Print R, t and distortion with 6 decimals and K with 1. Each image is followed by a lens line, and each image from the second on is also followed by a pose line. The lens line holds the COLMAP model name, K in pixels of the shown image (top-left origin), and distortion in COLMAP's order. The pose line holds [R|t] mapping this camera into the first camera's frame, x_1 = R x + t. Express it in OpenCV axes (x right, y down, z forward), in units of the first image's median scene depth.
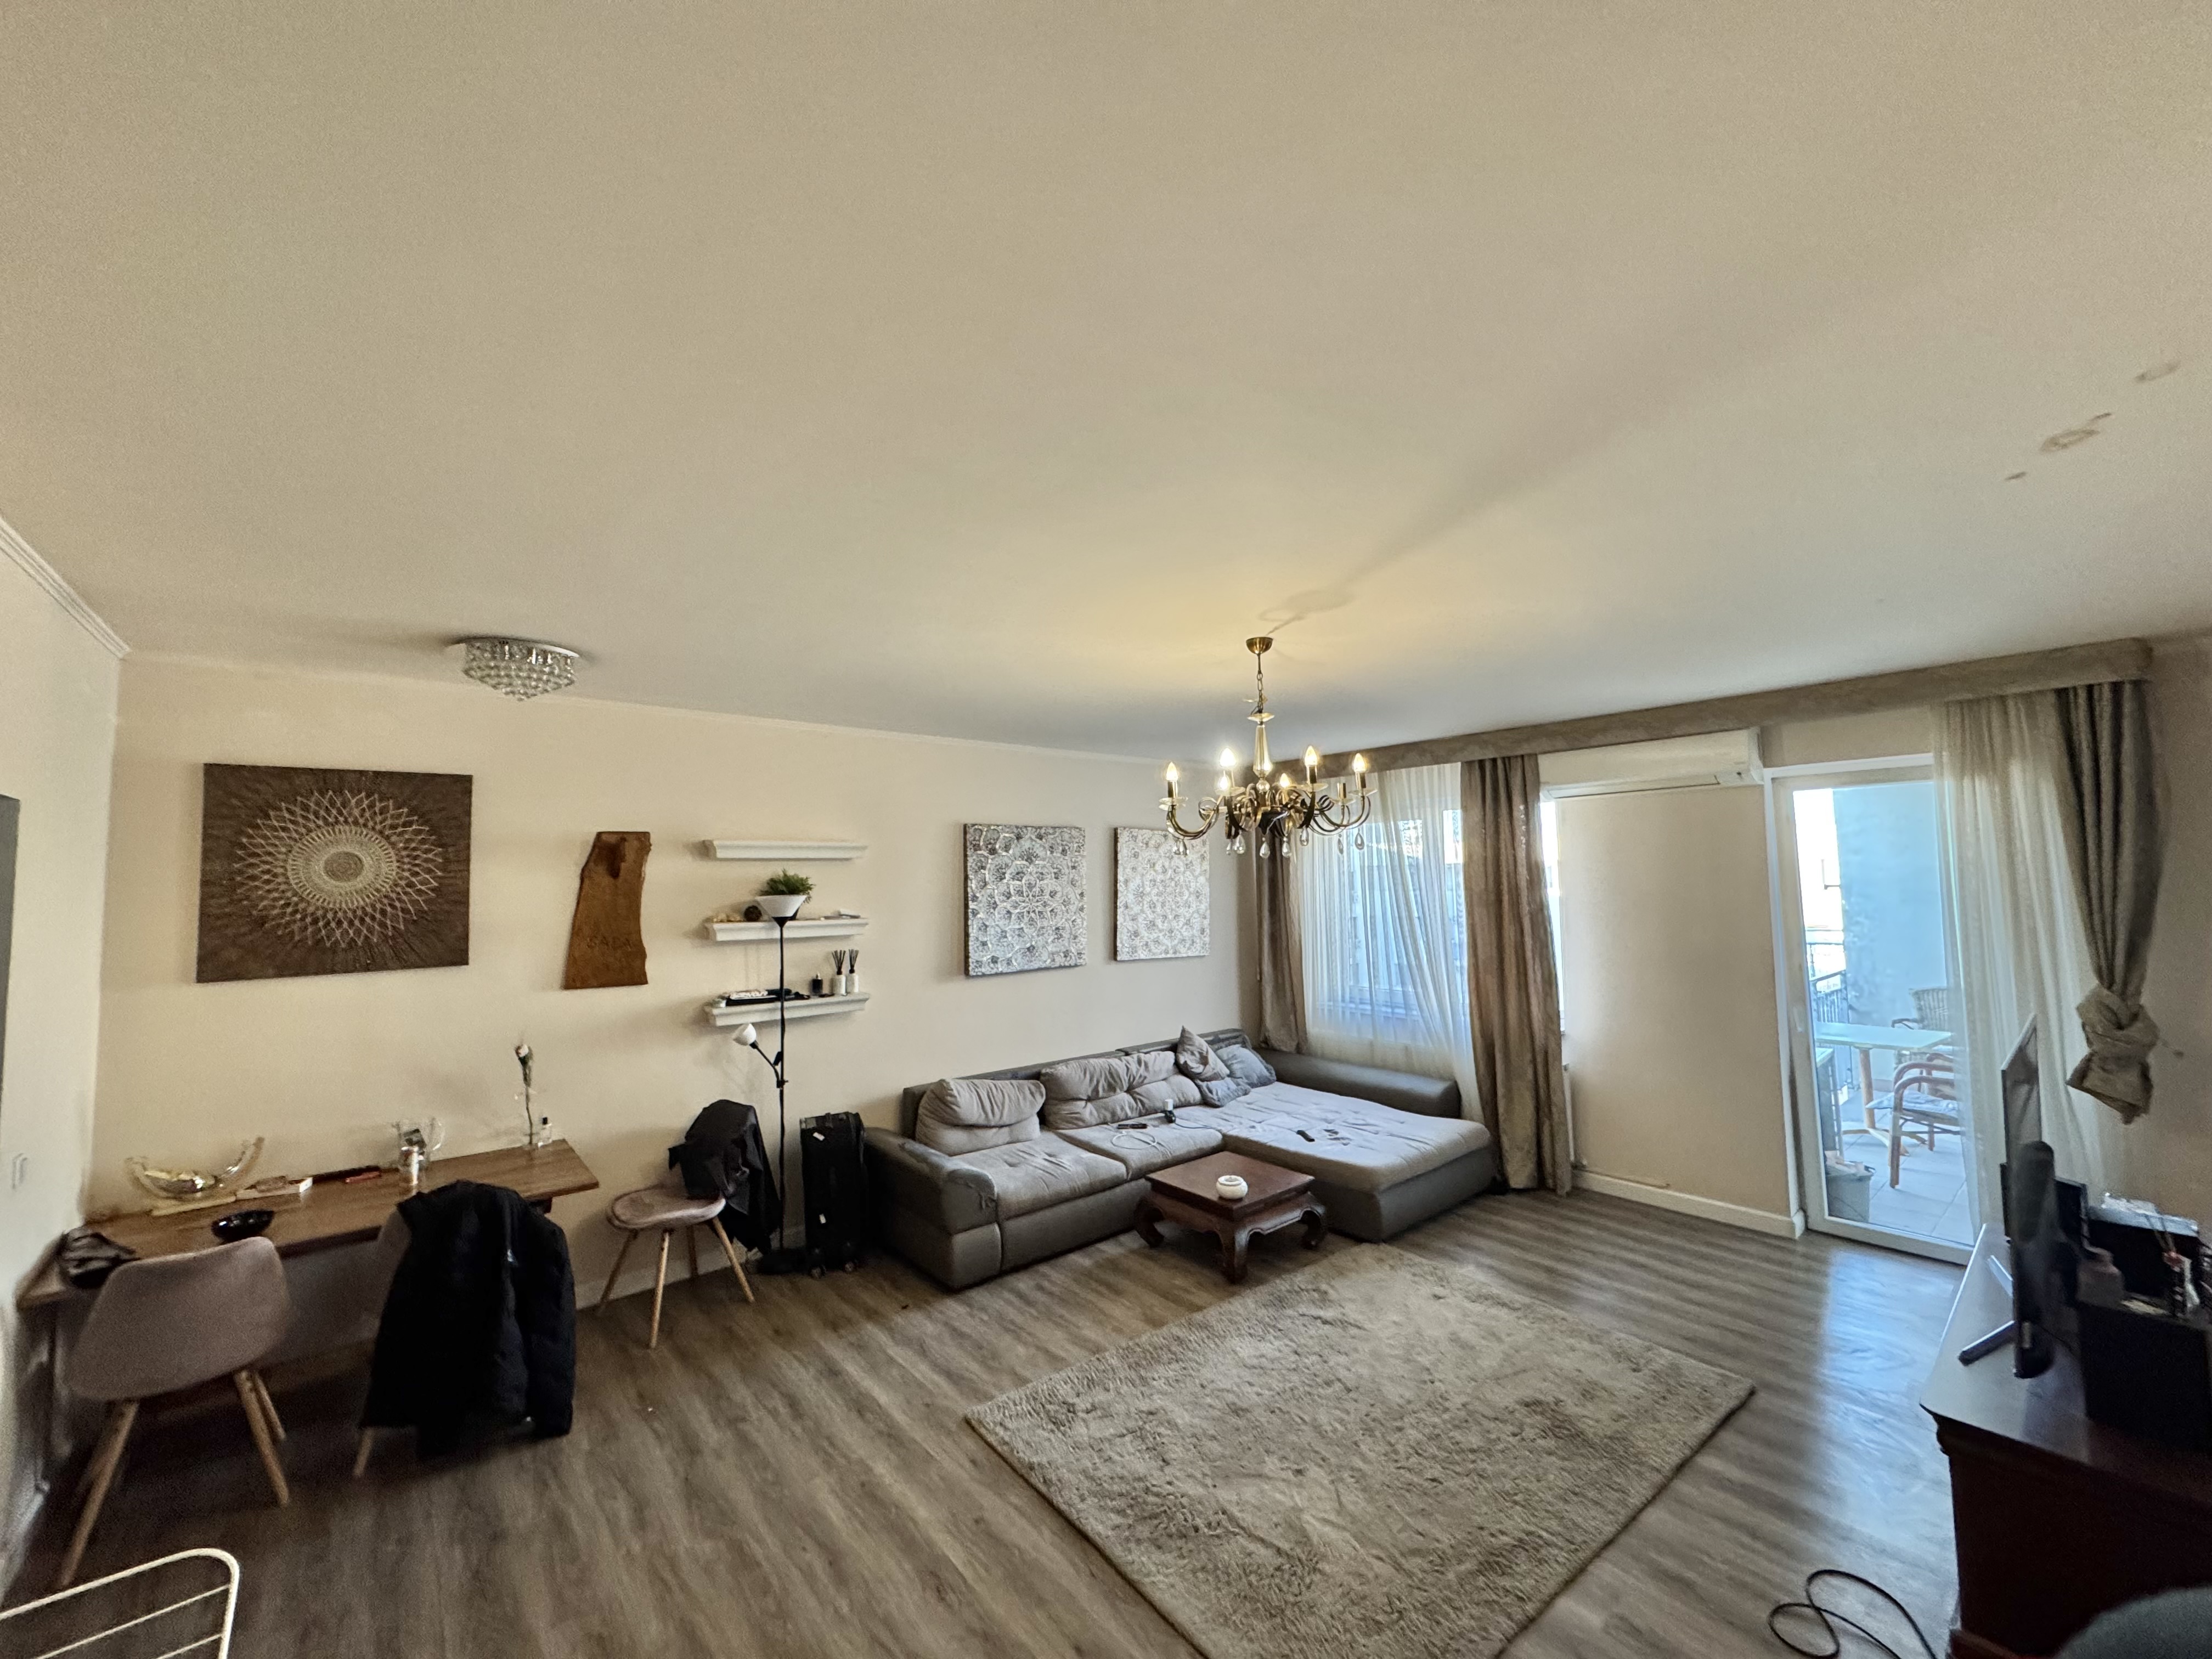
lens RADIAL K [[889.0, 0, 1108.5], [0, 889.0, 822.9], [0, 0, 1]] dist [0.002010, 0.000680]
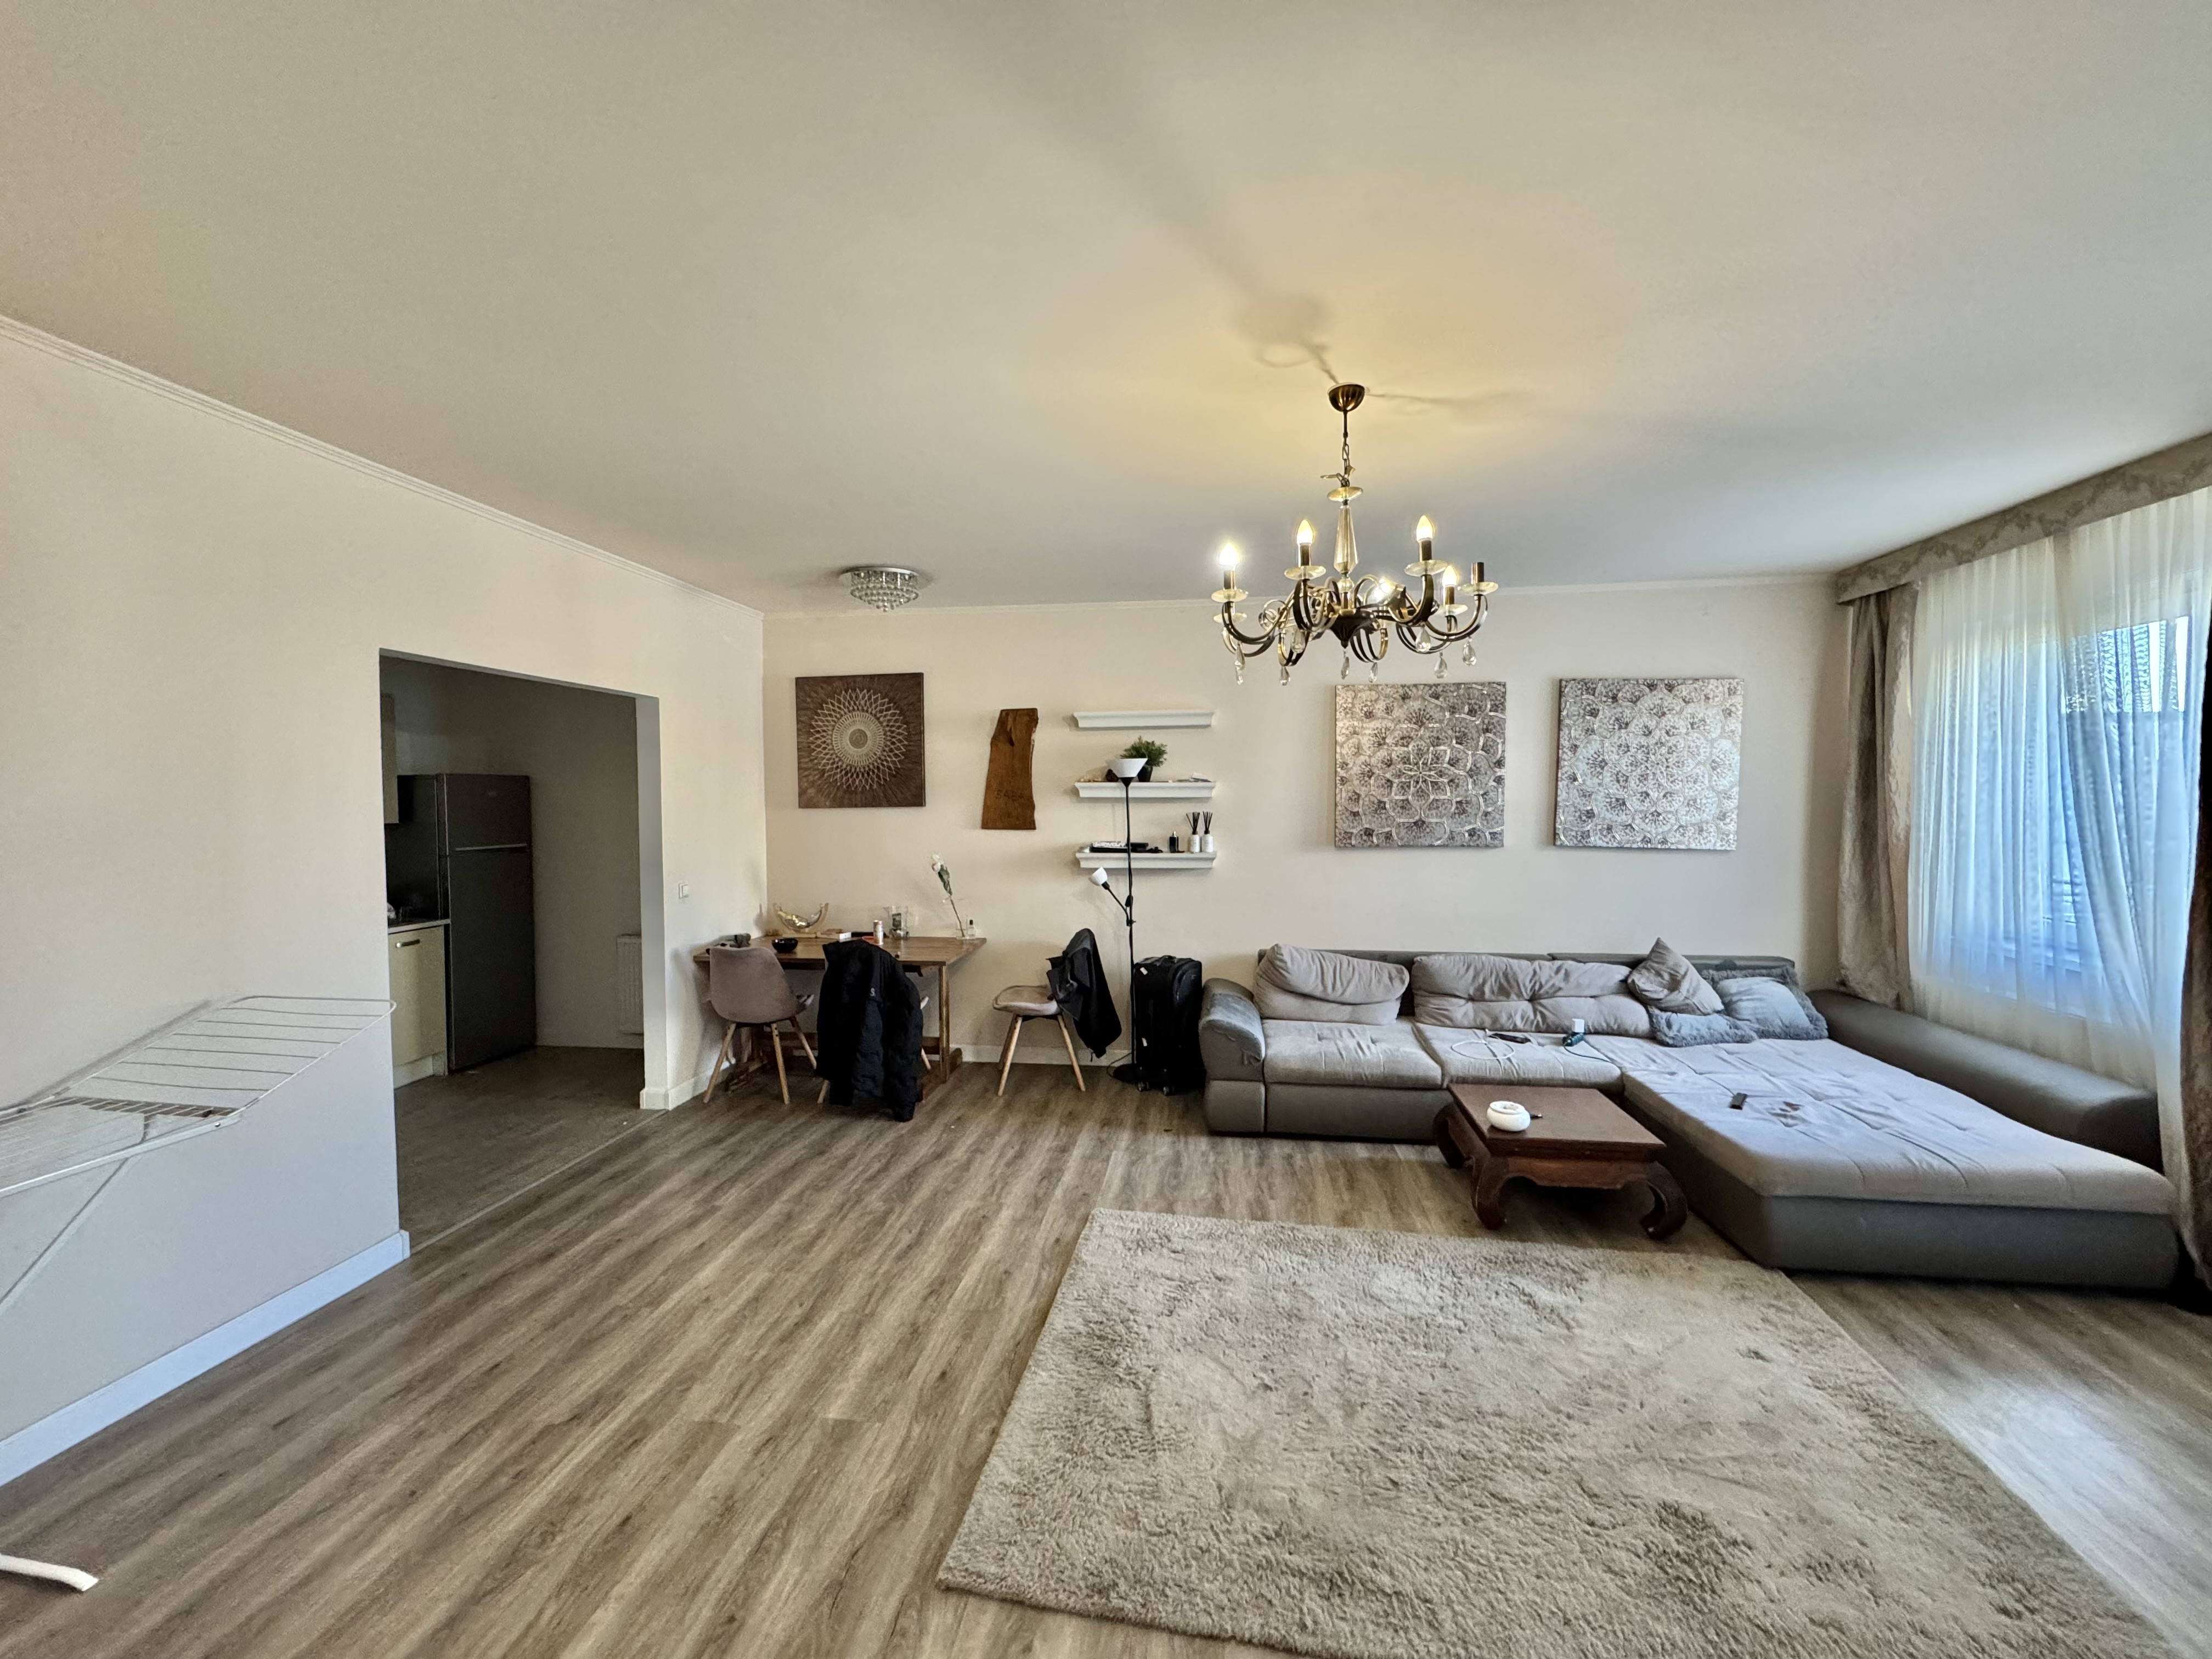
lens RADIAL K [[889.0, 0, 1107.9], [0, 889.0, 825.1], [0, 0, 1]] dist [0.002010, 0.000680]
pose [[0.665326, 0.034402, -0.745760, 0.473710], [0.043994, 0.995395, 0.085167, 0.069952], [0.745255, -0.089472, 0.660749, 0.236455]]
